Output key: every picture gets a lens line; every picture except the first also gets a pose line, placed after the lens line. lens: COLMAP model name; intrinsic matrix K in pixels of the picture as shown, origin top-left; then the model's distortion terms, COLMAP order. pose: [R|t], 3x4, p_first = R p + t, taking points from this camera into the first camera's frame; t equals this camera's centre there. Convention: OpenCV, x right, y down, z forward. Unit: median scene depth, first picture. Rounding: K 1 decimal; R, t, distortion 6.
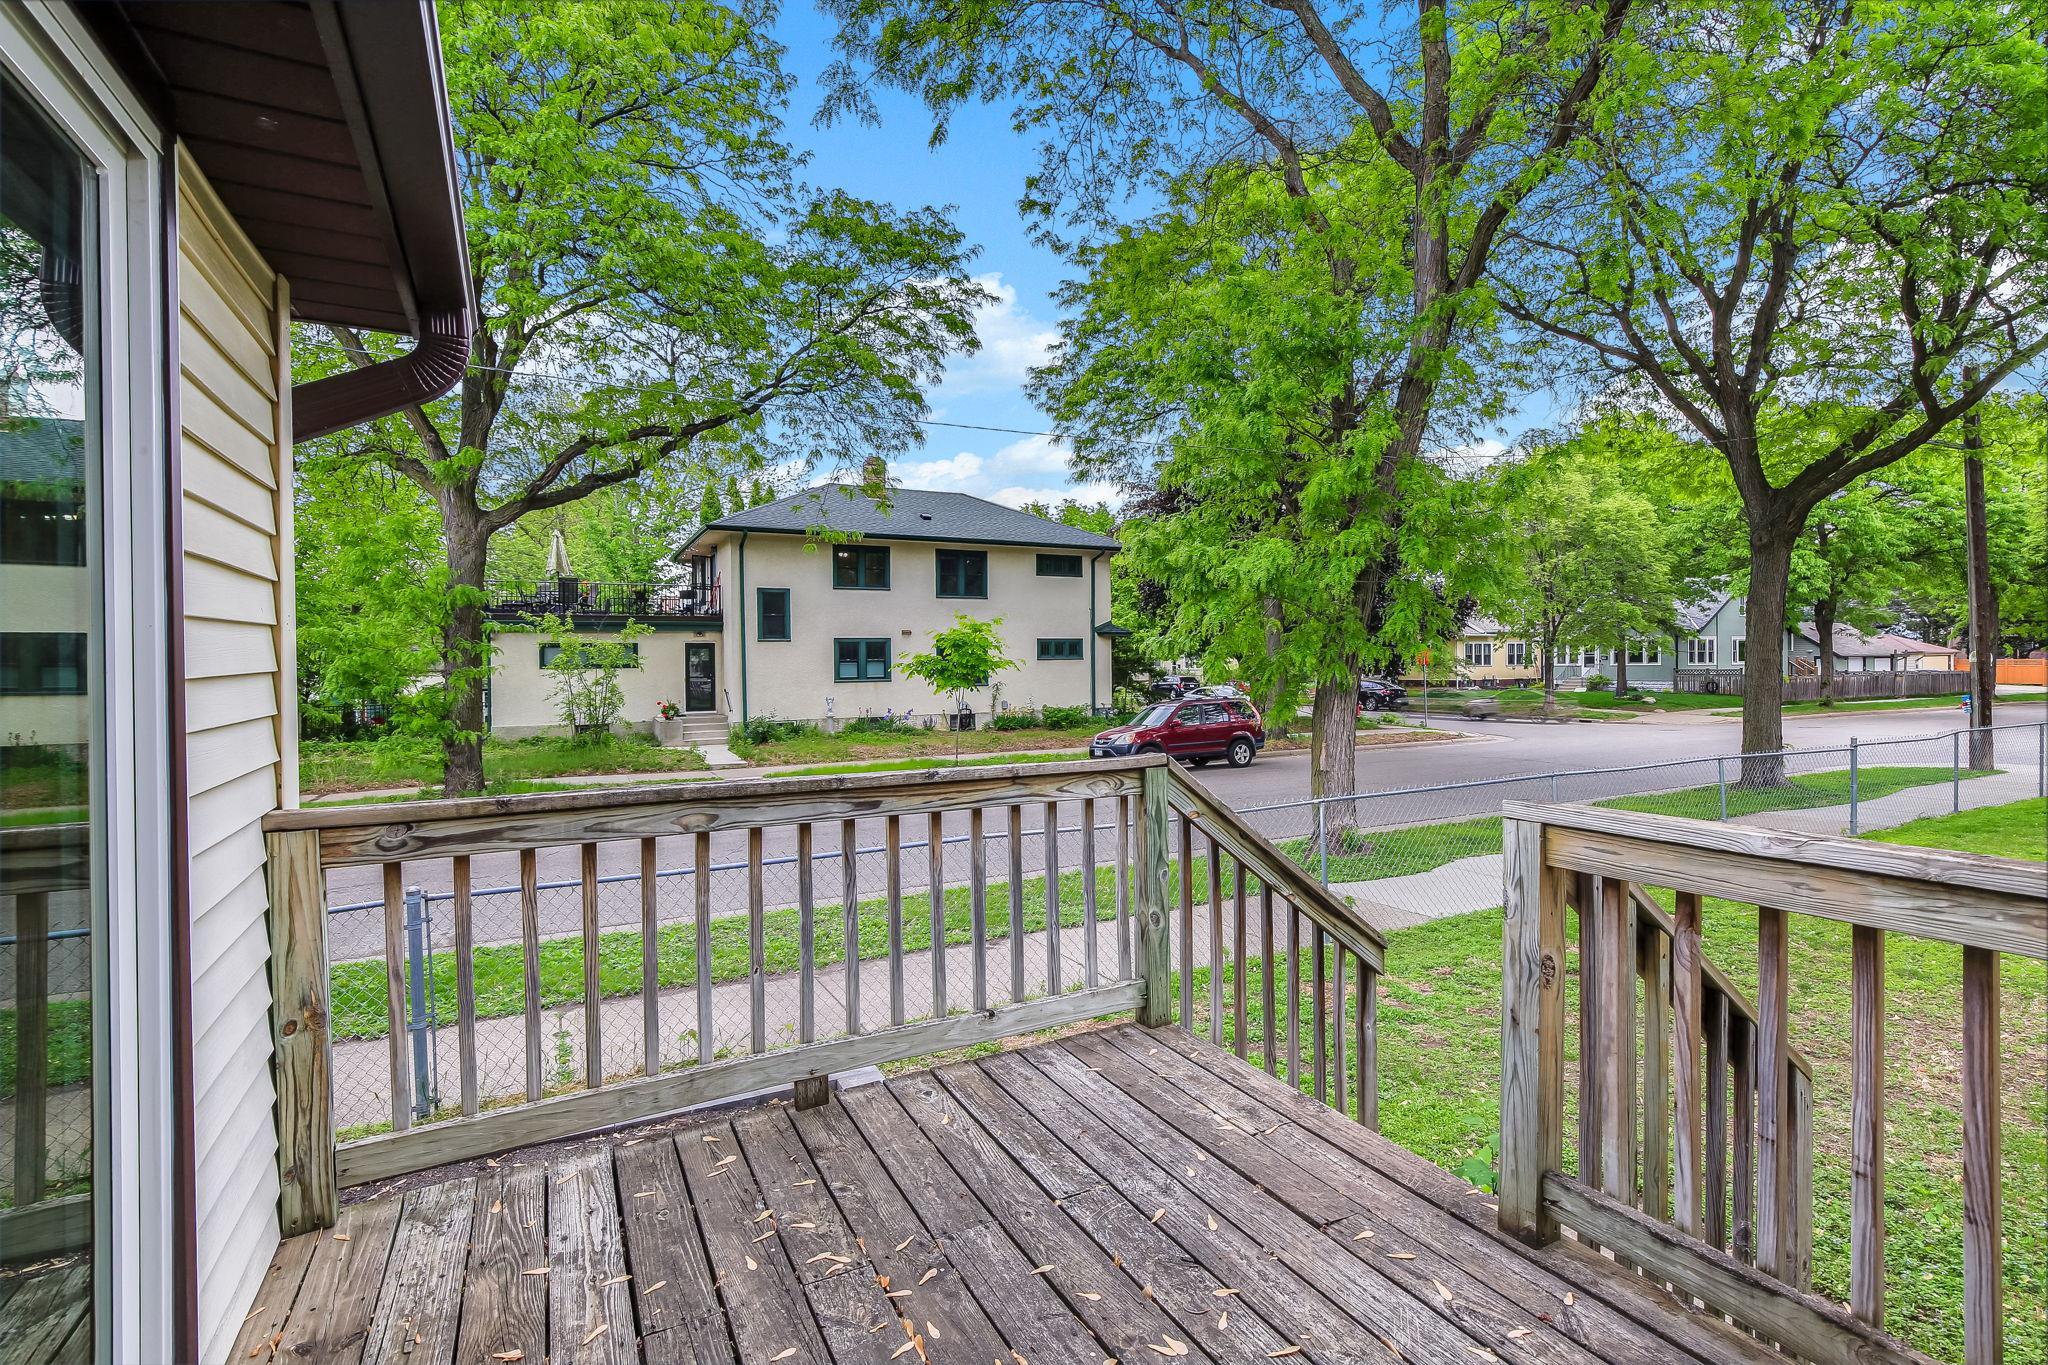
lens RADIAL K [[941.6, 0, 1025.4], [0, 941.6, 671.5], [0, 0, 1]] dist [0.001262, 0.000500]
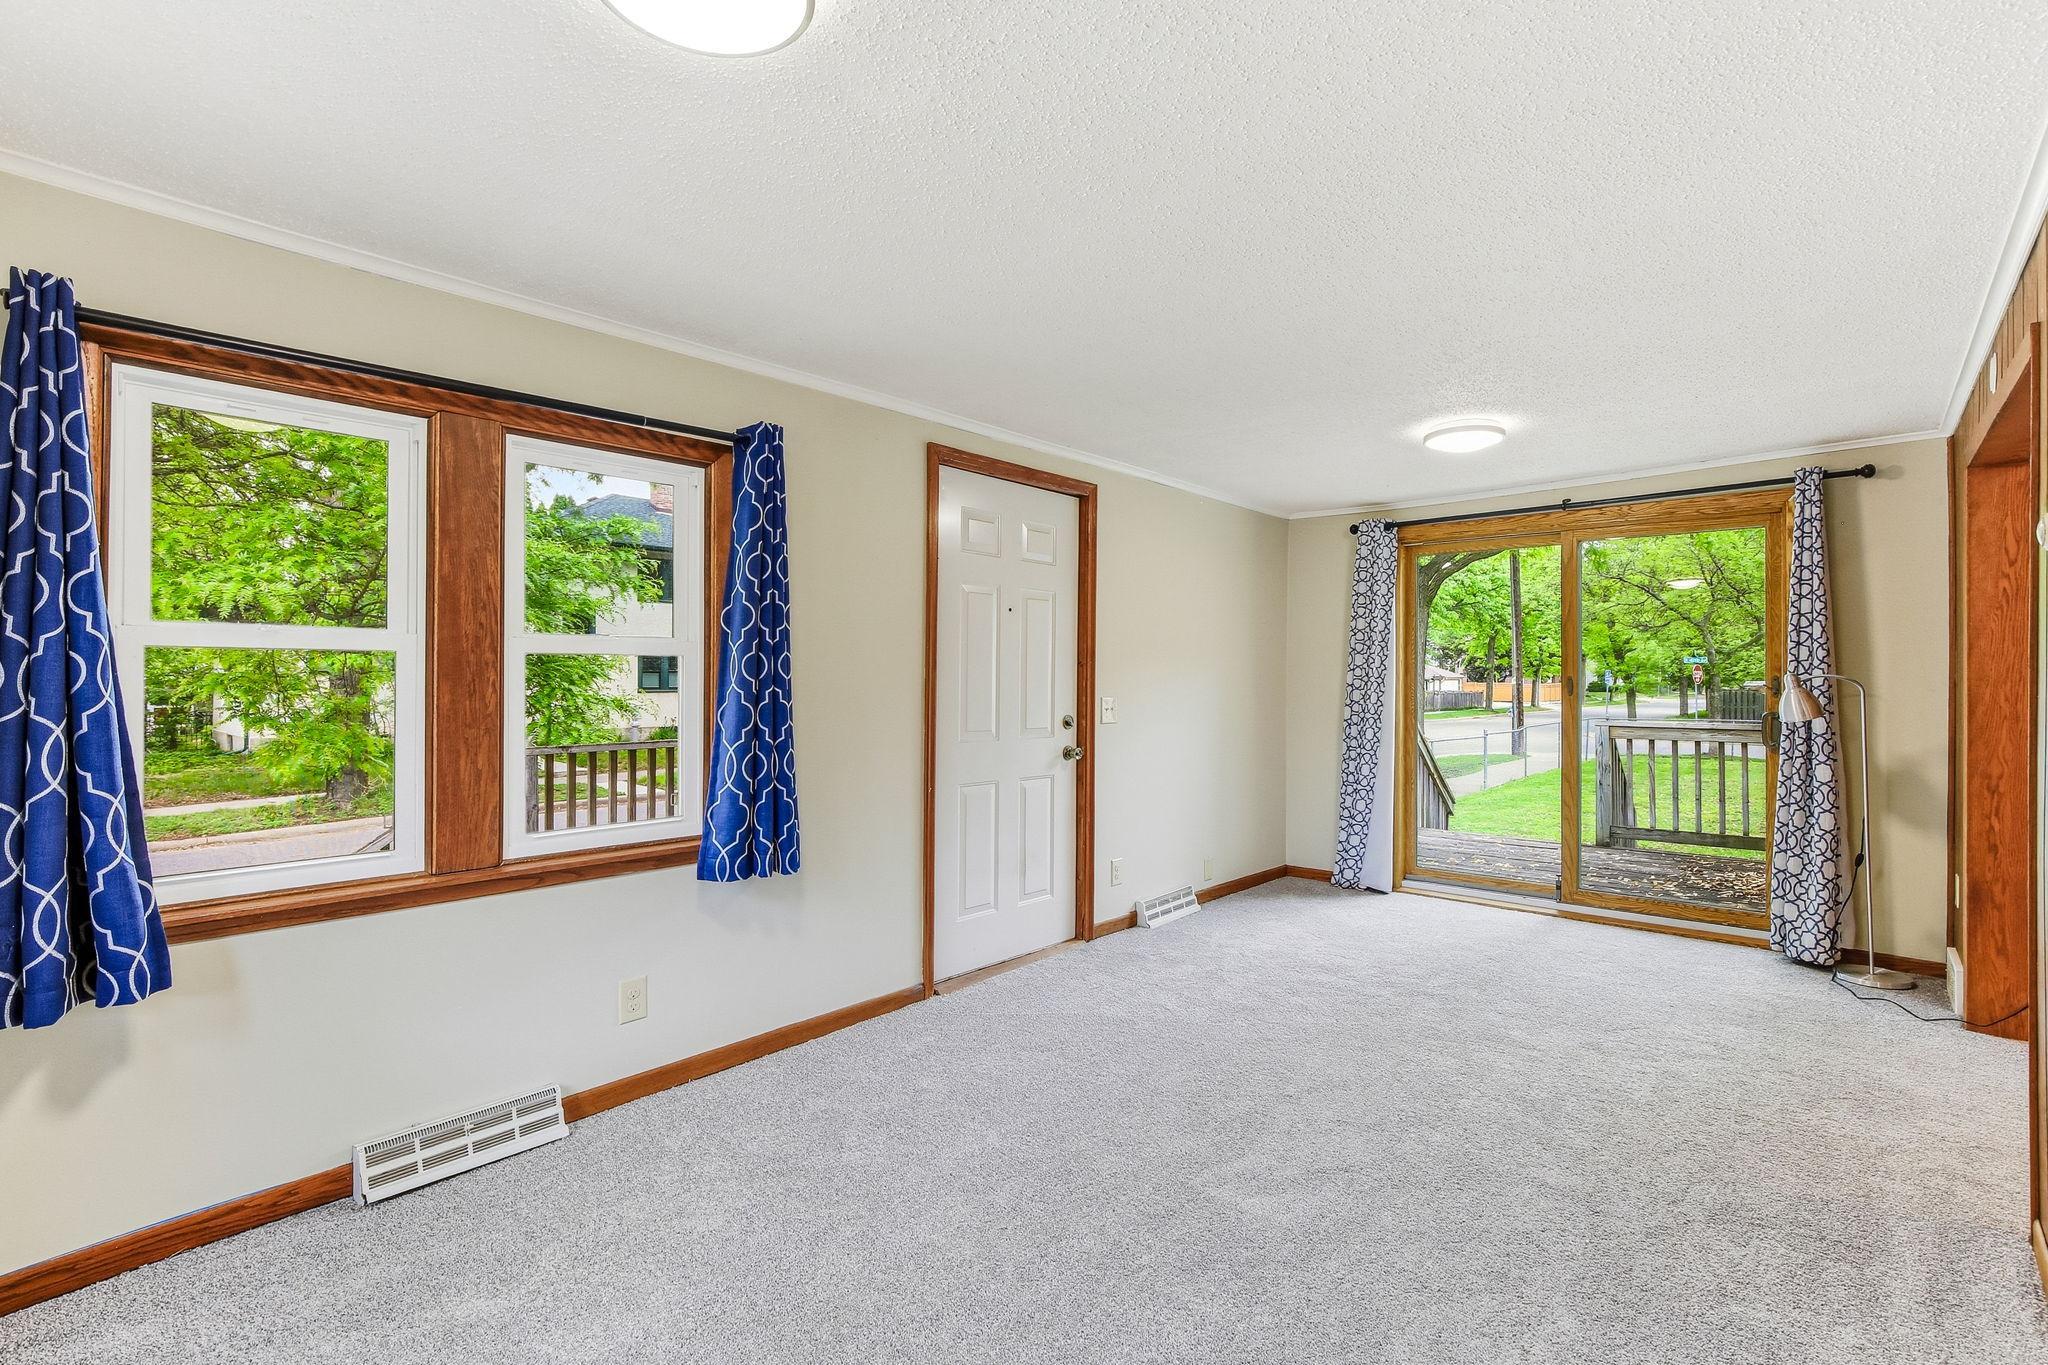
lens RADIAL K [[920.1, 0, 1033.5], [0, 920.1, 673.4], [0, 0, 1]] dist [-0.002035, -0.000220]
pose [[0.939744, 0.015041, 0.341549, -0.113432], [-0.010398, 0.999827, -0.015421, 0.001732], [-0.341722, 0.010940, 0.939738, -0.064028]]
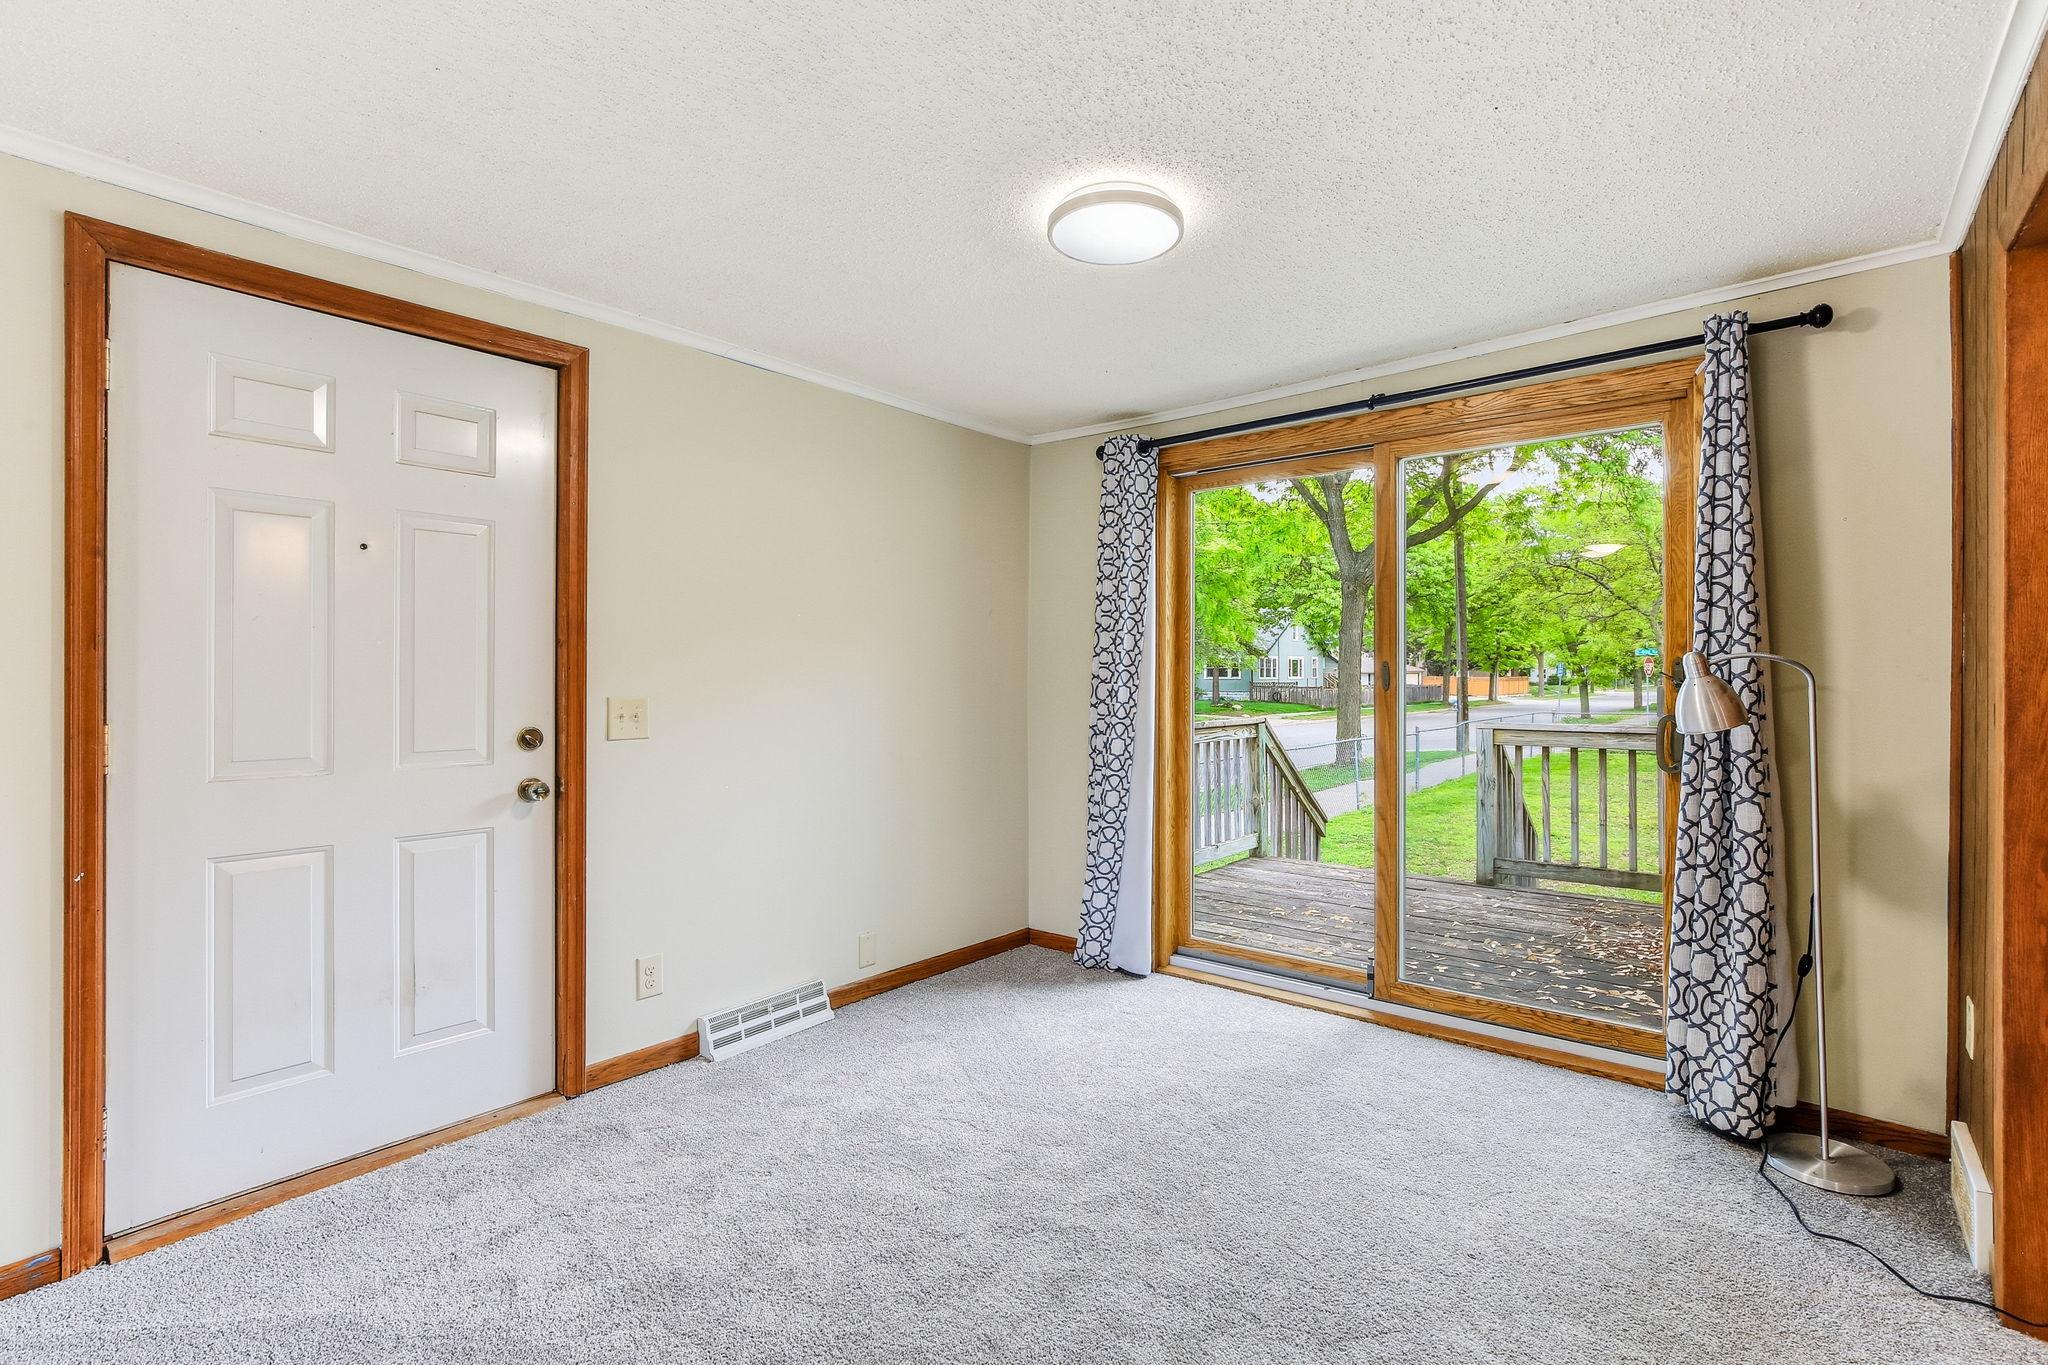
lens RADIAL K [[930.0, 0, 1025.7], [0, 930.0, 676.3], [0, 0, 1]] dist [-0.005439, -0.000123]
pose [[0.929051, 0.008015, 0.369865, -0.072325], [-0.005506, 0.999954, -0.007840, 0.001644], [-0.369911, 0.005247, 0.929052, -0.042257]]
